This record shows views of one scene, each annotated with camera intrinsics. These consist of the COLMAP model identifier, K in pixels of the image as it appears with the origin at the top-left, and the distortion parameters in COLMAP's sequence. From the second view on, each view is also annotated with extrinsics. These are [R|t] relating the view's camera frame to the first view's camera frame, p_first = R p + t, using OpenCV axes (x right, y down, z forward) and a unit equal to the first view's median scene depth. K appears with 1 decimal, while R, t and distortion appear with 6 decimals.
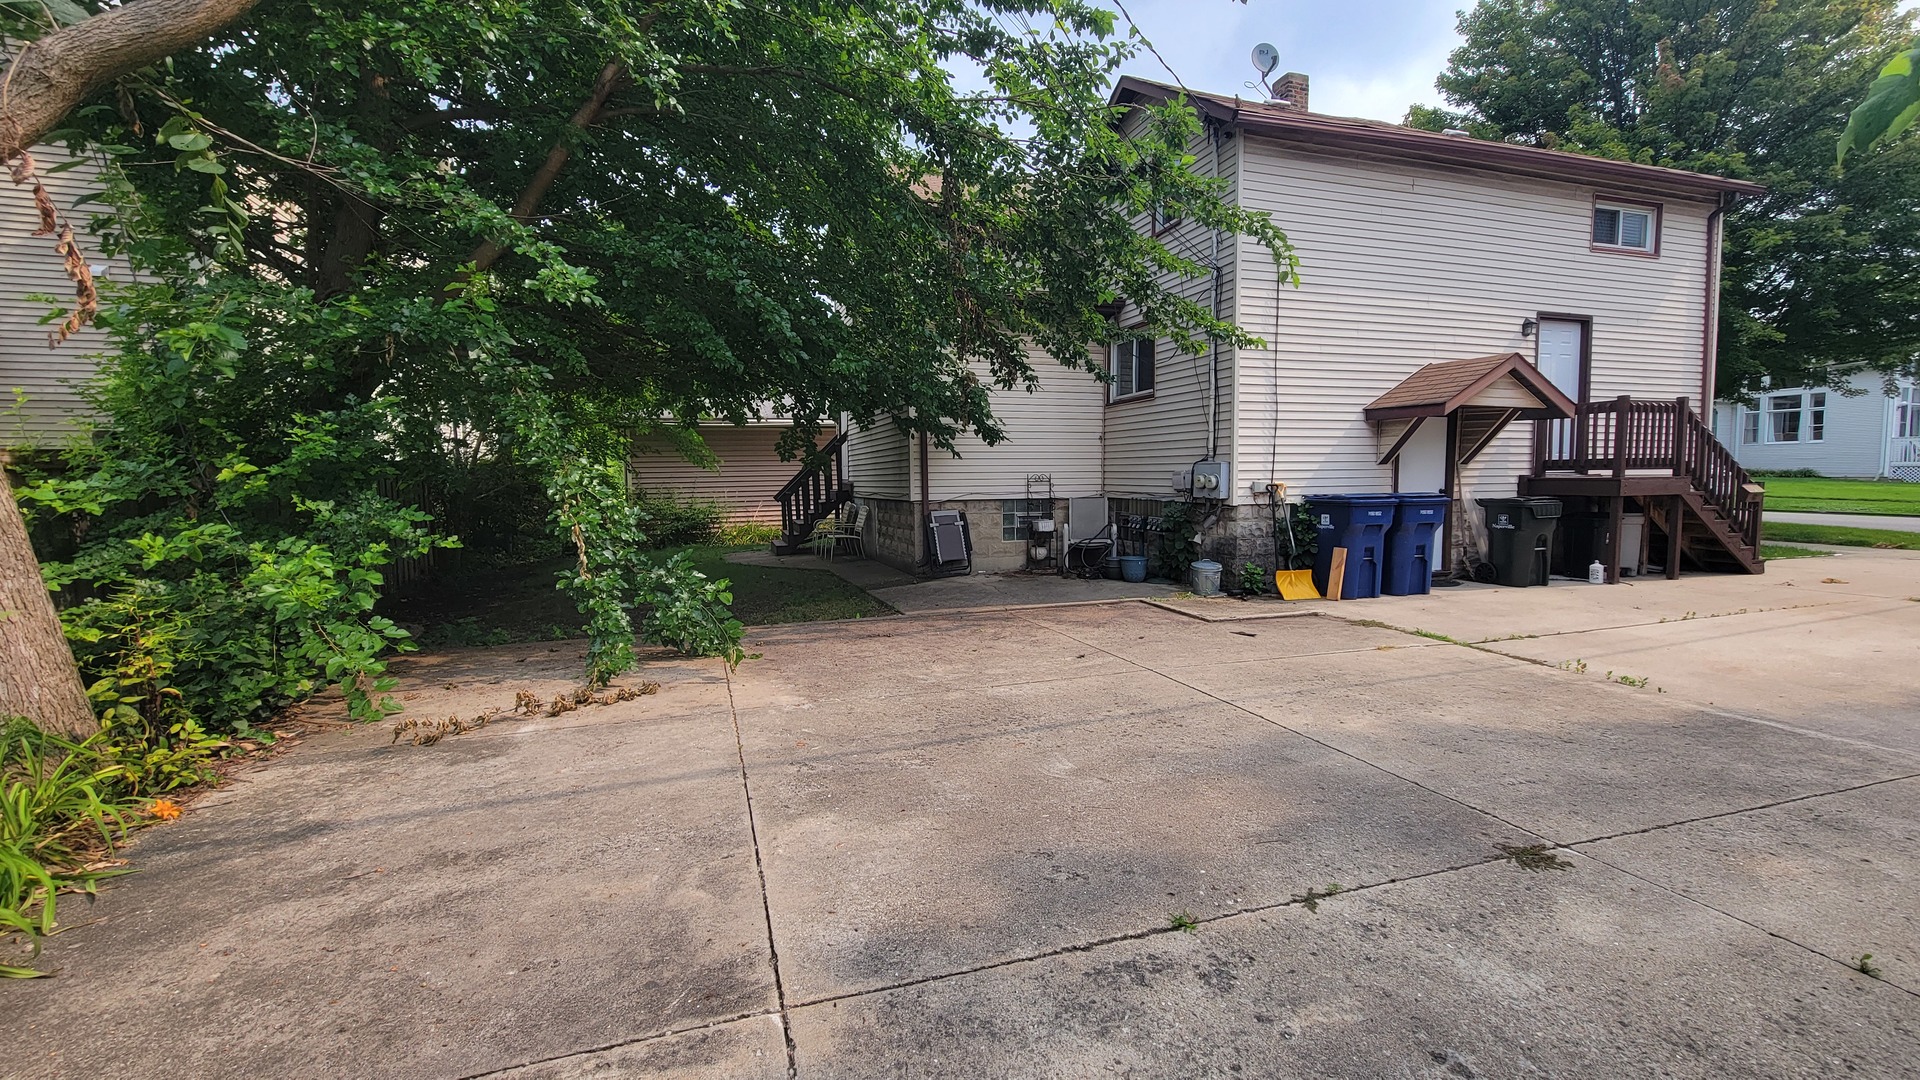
lens RADIAL K [[785.3, 0, 955.1], [0, 785.3, 528.6], [0, 0, 1]] dist [0.003868, 0.000060]
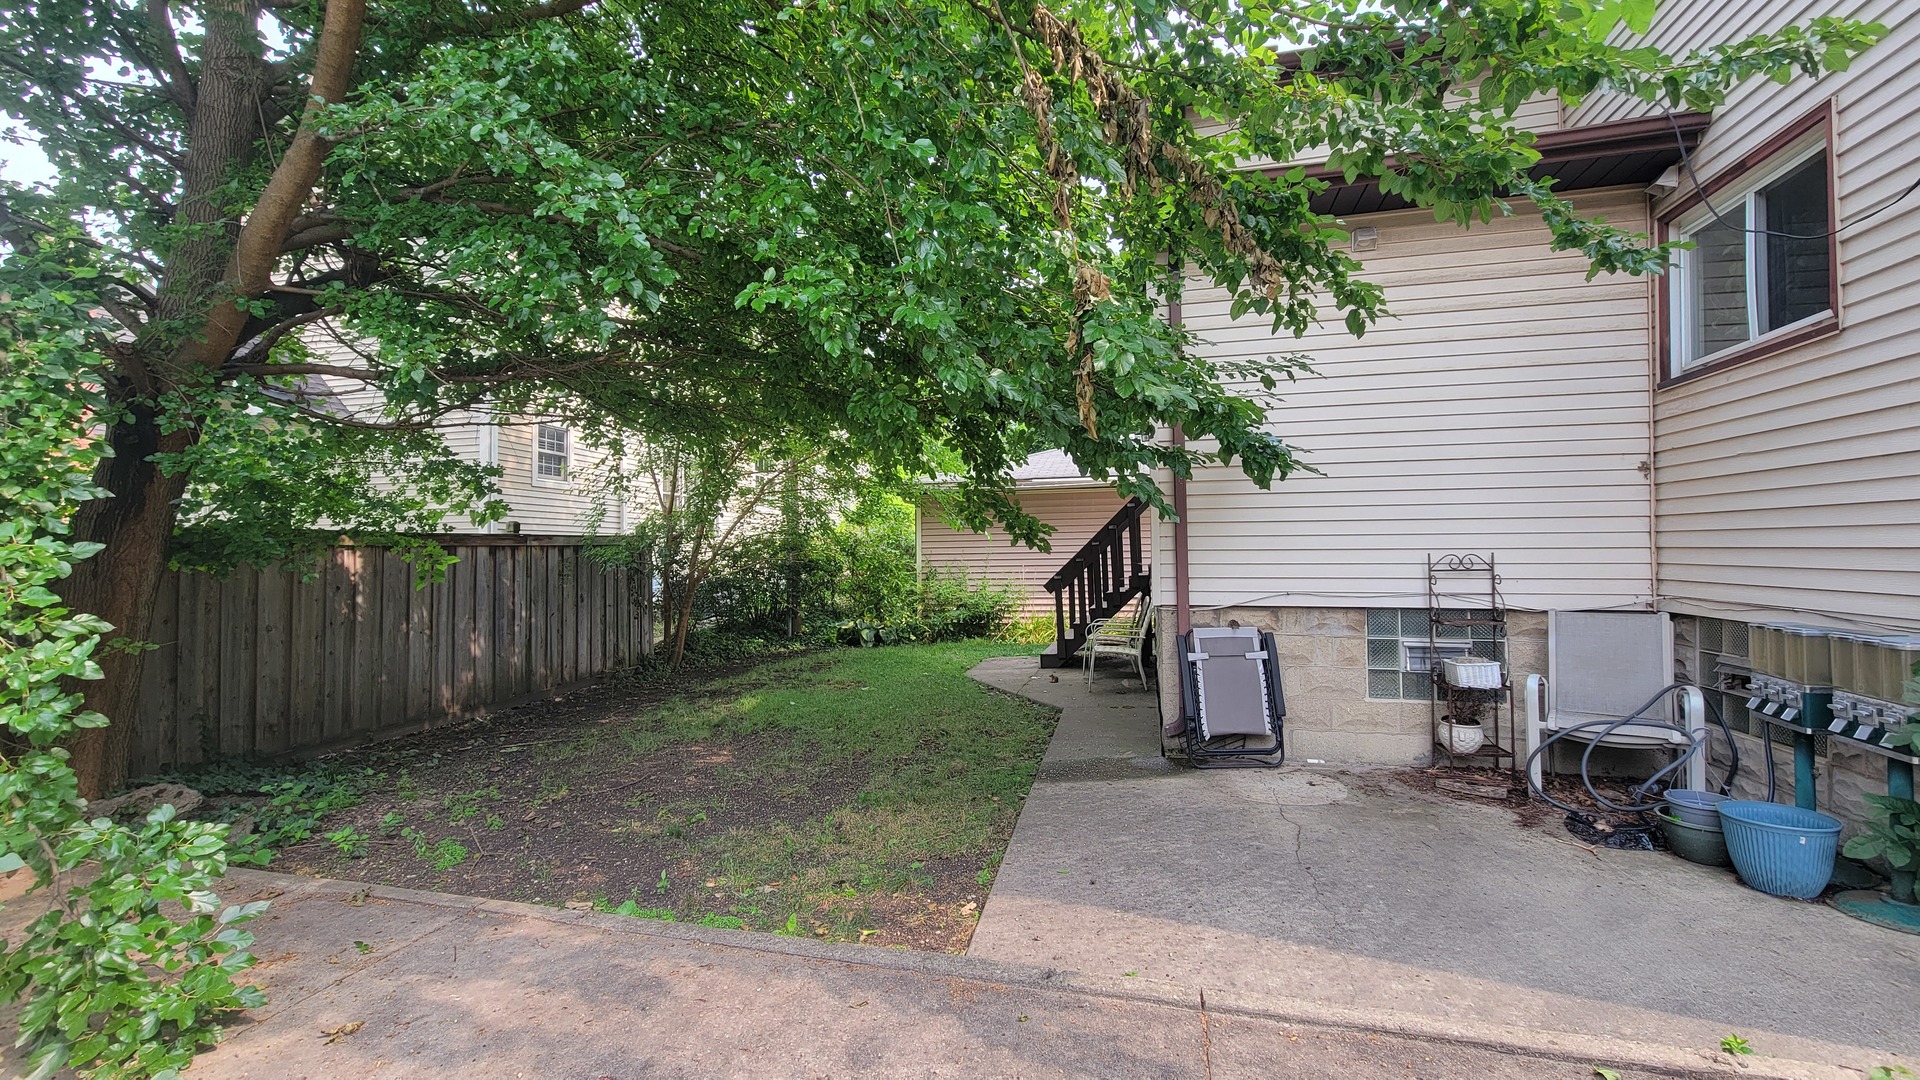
lens RADIAL K [[785.3, 0, 955.1], [0, 785.3, 528.6], [0, 0, 1]] dist [0.003868, 0.000060]
pose [[0.841140, -0.012848, -0.540666, 0.113166], [-0.035475, 0.996254, -0.078866, -0.040422], [0.539653, 0.085517, 0.837533, 0.502791]]
